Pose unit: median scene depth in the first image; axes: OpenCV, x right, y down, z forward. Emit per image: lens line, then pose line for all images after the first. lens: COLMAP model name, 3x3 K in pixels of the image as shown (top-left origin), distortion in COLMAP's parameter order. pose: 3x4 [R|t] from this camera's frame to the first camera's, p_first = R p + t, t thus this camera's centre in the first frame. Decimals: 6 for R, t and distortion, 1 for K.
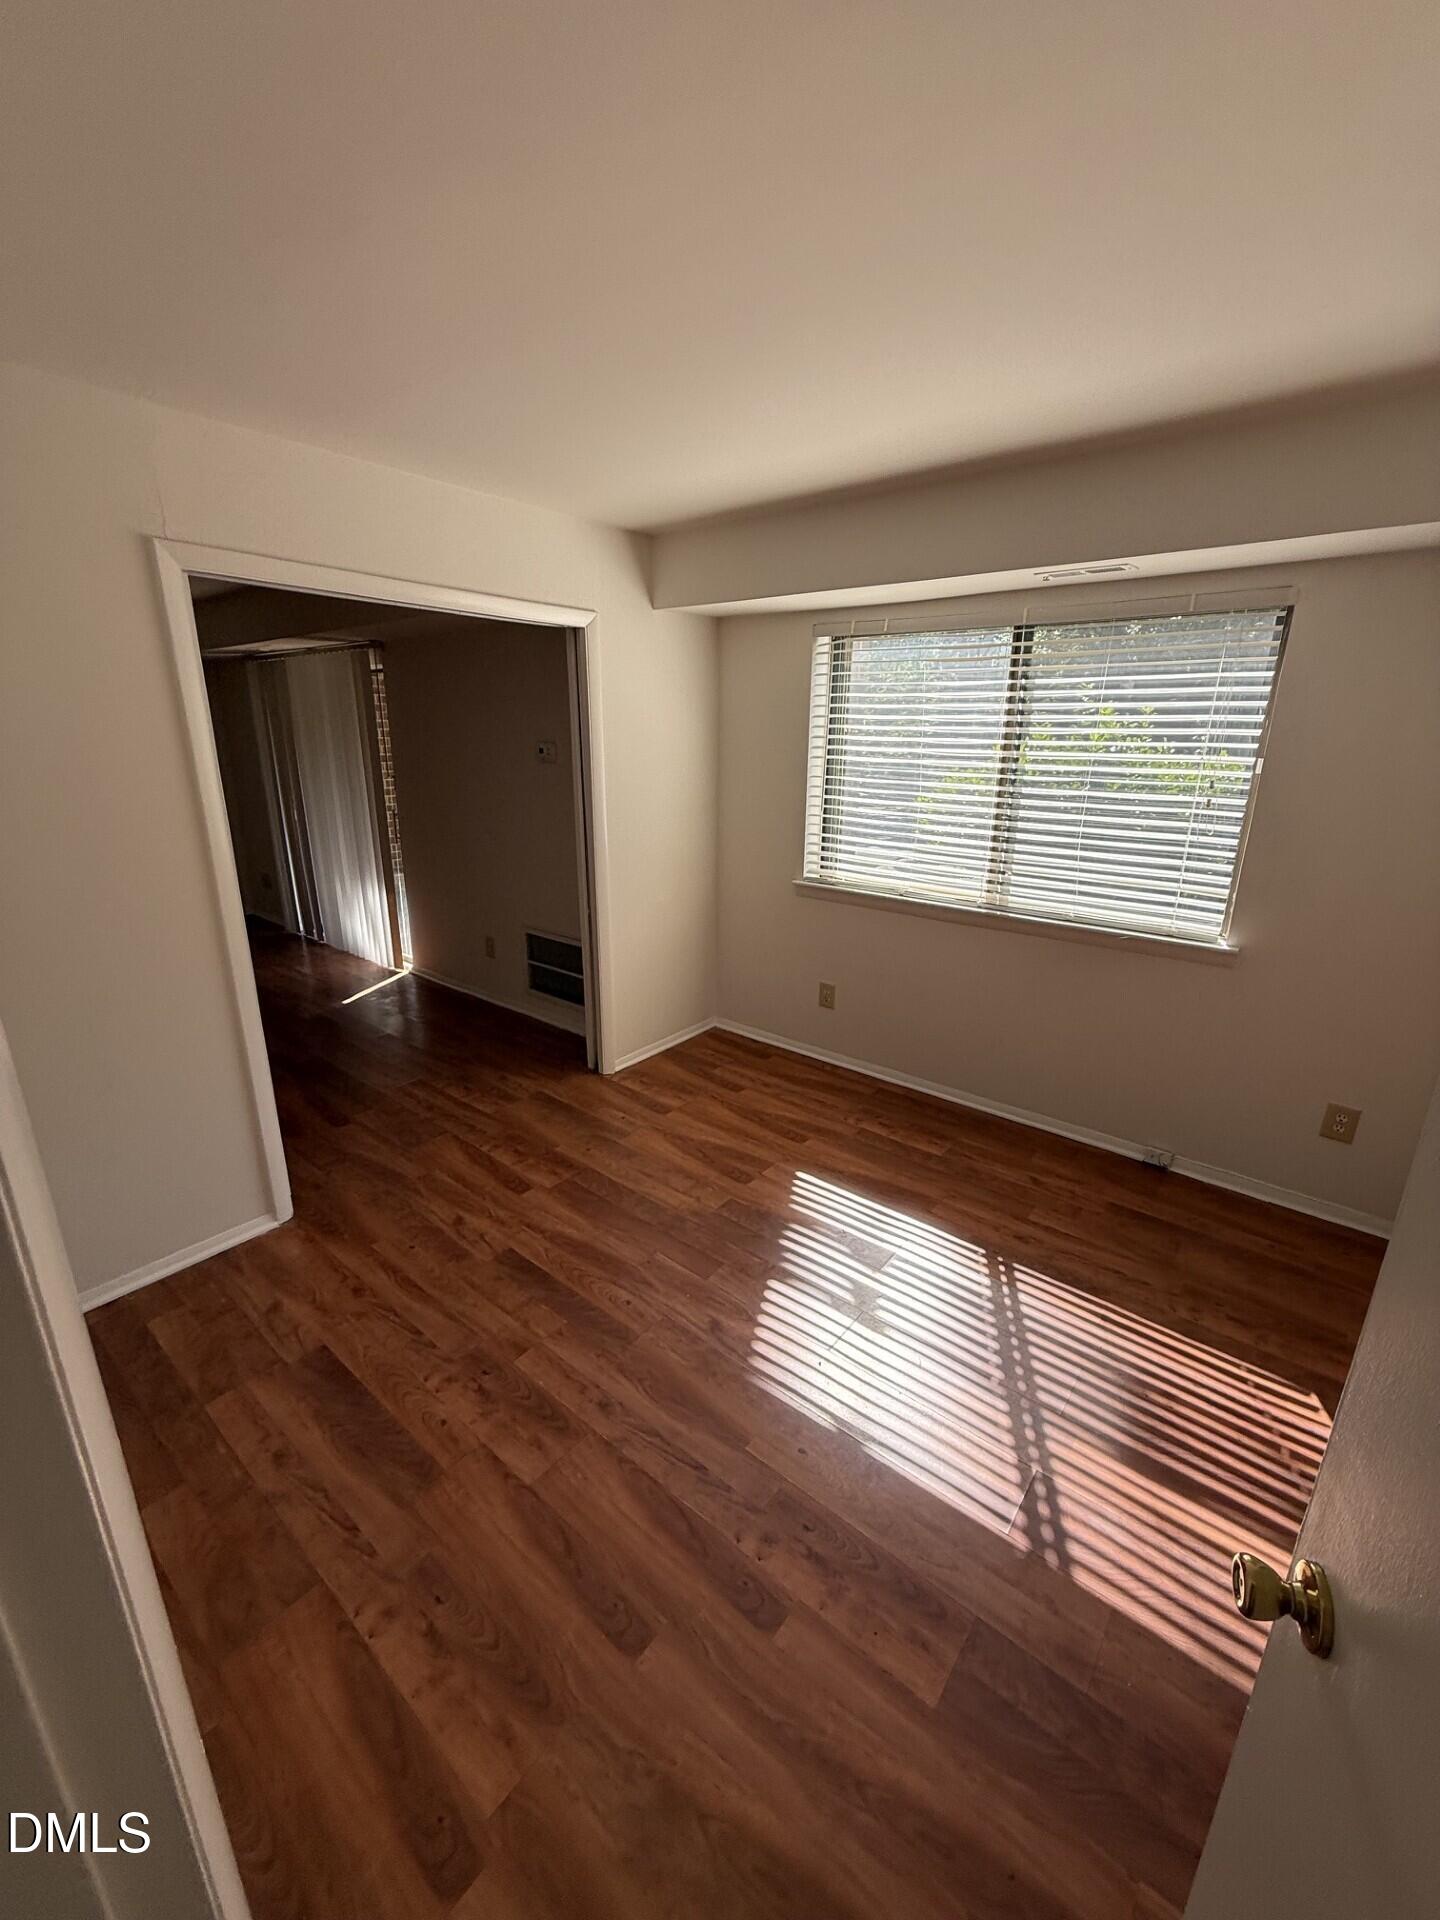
lens RADIAL K [[761.8, 0, 724.2], [0, 761.8, 956.9], [0, 0, 1]] dist [0.003050, -0.000280]
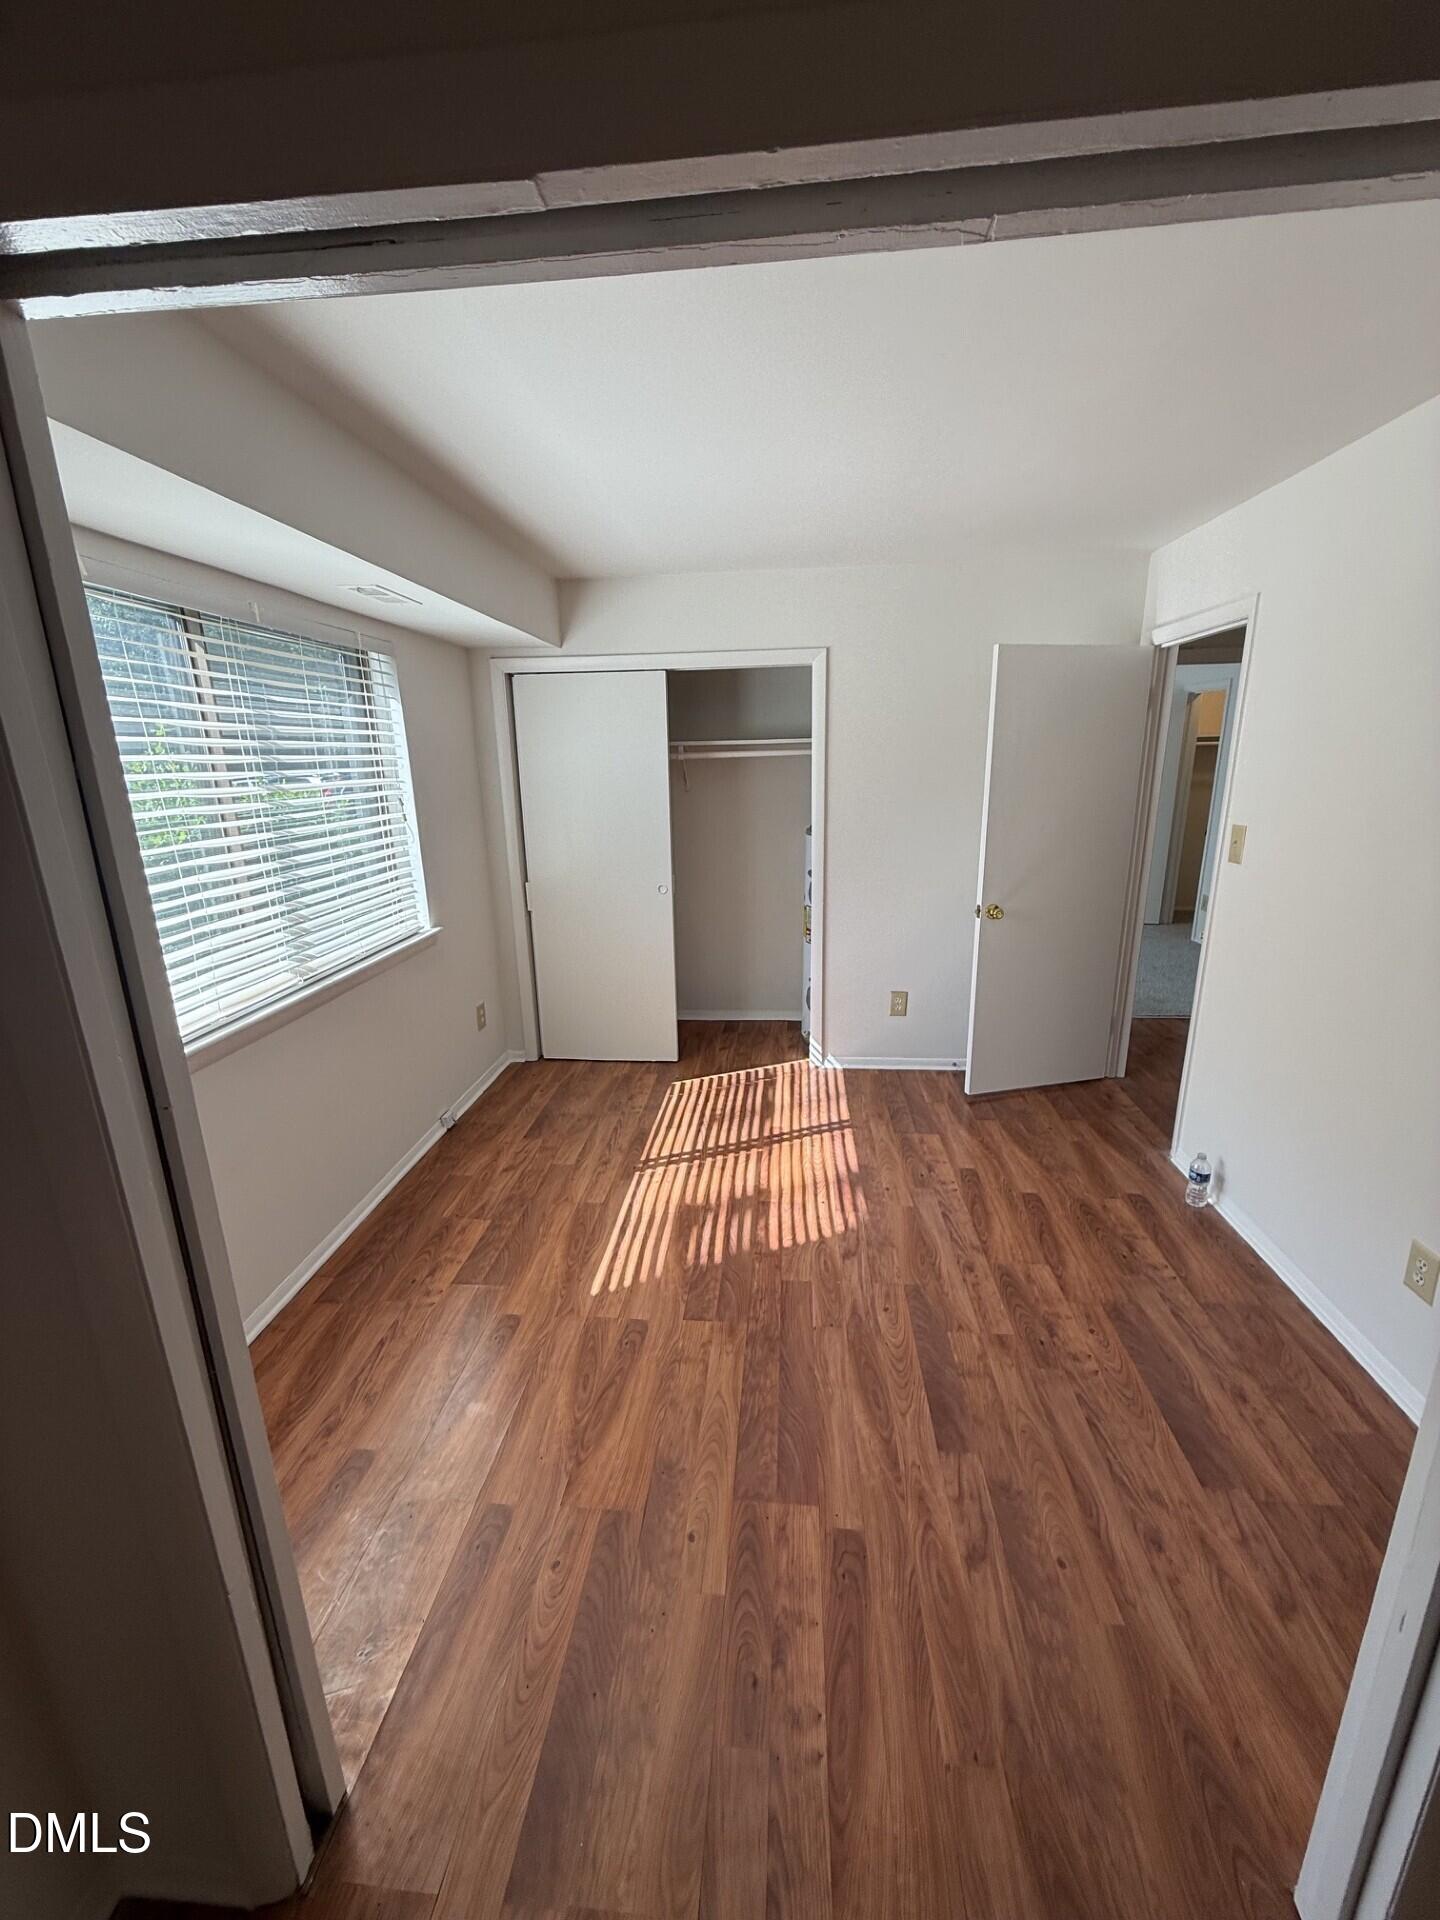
lens RADIAL K [[761.8, 0, 726.7], [0, 761.8, 952.5], [0, 0, 1]] dist [0.003050, -0.000280]
pose [[-0.553924, -0.207788, 0.806221, -0.726443], [0.253304, 0.880389, 0.400939, -0.422201], [-0.793099, 0.426309, -0.435035, 1.407167]]
